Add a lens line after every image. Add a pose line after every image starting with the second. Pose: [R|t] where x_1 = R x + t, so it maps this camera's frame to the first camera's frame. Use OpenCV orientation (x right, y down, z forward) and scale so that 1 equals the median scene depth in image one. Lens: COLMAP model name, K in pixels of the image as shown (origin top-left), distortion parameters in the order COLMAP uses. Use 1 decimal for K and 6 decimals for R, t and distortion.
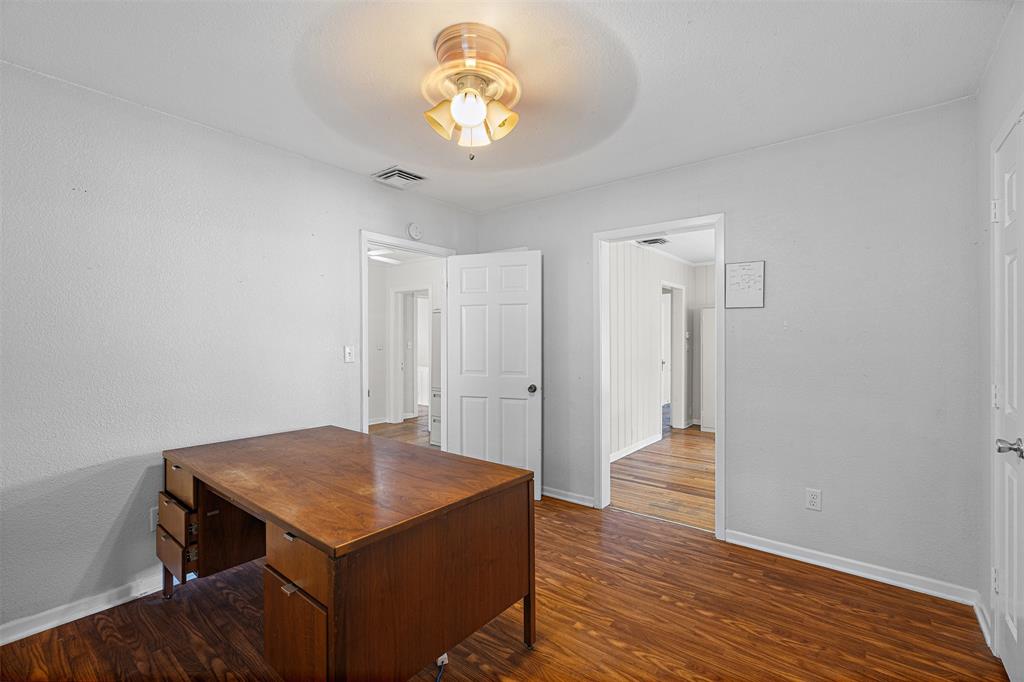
lens RADIAL K [[448.9, 0, 511.6], [0, 448.9, 337.5], [0, 0, 1]] dist [0.001880, 0.000094]
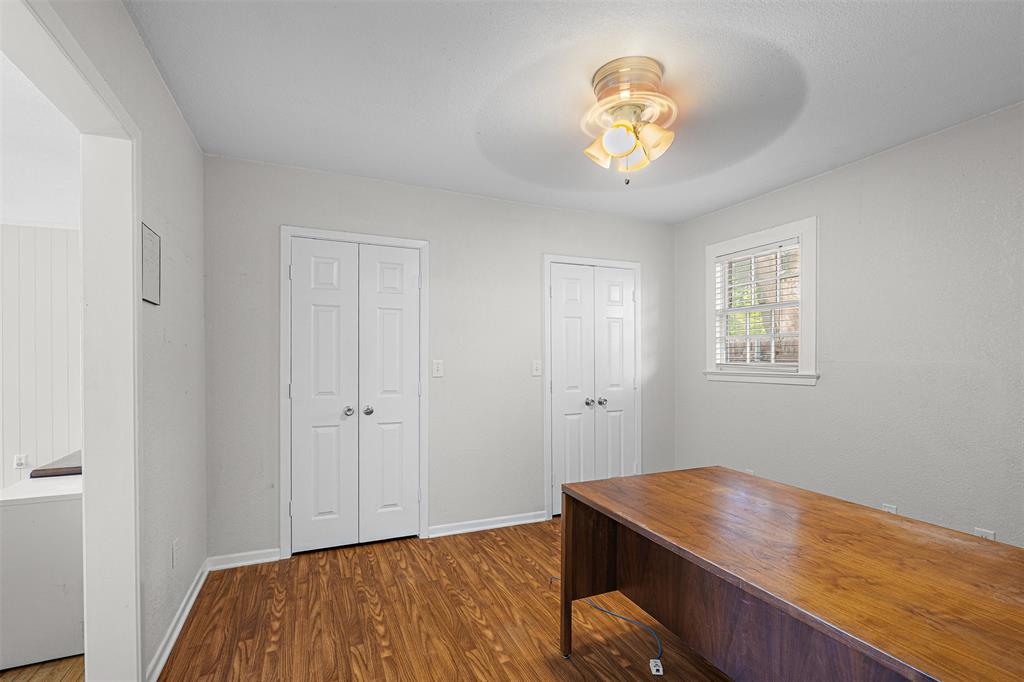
lens RADIAL K [[463.3, 0, 514.2], [0, 463.3, 348.7], [0, 0, 1]] dist [-0.003968, 0.000286]
pose [[-0.884123, 0.007376, 0.467195, -0.335327], [0.000349, 0.999886, -0.015125, 0.009684], [-0.467253, -0.013209, -0.884025, 1.908080]]
